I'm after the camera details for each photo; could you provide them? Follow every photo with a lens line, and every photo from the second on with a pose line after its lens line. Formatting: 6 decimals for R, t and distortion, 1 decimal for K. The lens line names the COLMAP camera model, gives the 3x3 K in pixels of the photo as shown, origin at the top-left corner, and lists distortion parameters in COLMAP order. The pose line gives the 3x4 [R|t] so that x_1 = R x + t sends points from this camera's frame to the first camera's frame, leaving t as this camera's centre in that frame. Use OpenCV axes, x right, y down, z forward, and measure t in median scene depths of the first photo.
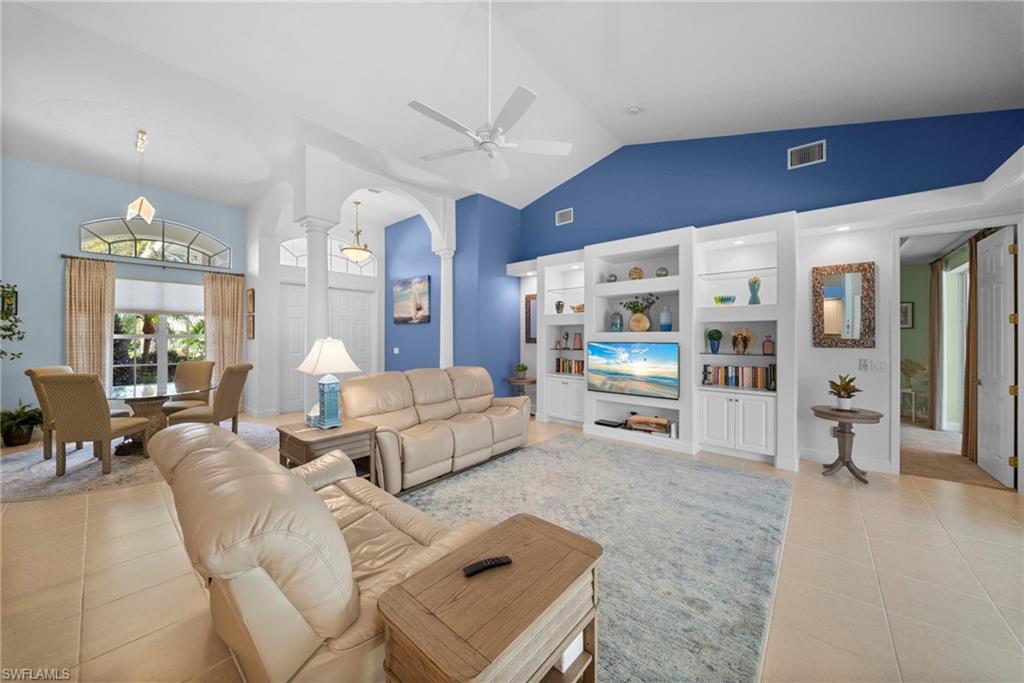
lens RADIAL K [[360.9, 0, 514.5], [0, 360.9, 335.0], [0, 0, 1]] dist [-0.005228, -0.000642]
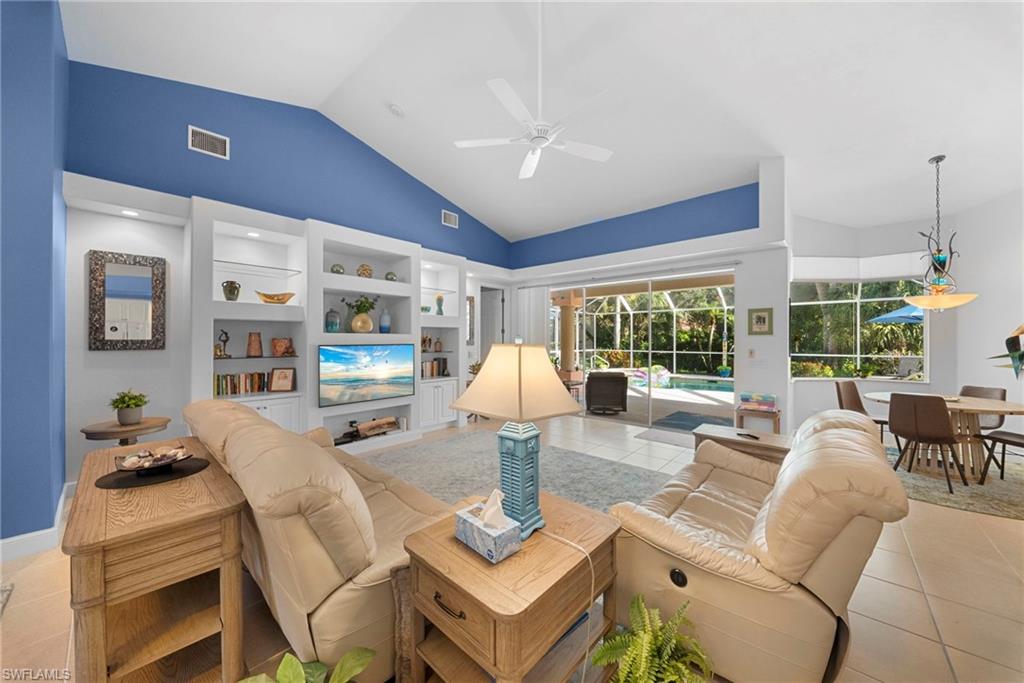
lens RADIAL K [[360.9, 0, 514.1], [0, 360.9, 339.0], [0, 0, 1]] dist [-0.005228, -0.000642]
pose [[0.011560, -0.000101, 0.999933, -0.615021], [-0.008056, 0.999968, 0.000194, 0.002673], [-0.999901, -0.008058, 0.011559, 0.620980]]
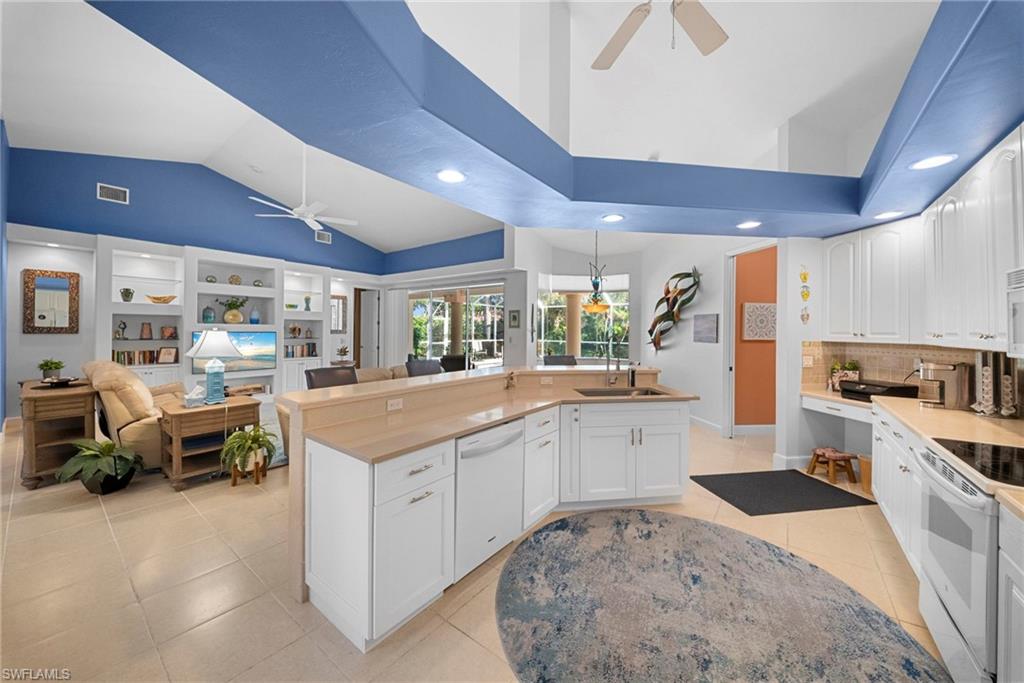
lens RADIAL K [[360.9, 0, 513.3], [0, 360.9, 330.4], [0, 0, 1]] dist [-0.005228, -0.000642]
pose [[-0.069418, -0.001625, 0.997586, -1.090300], [-0.017585, 0.999845, 0.000405, -0.003696], [-0.997433, -0.017514, -0.069436, 0.072047]]
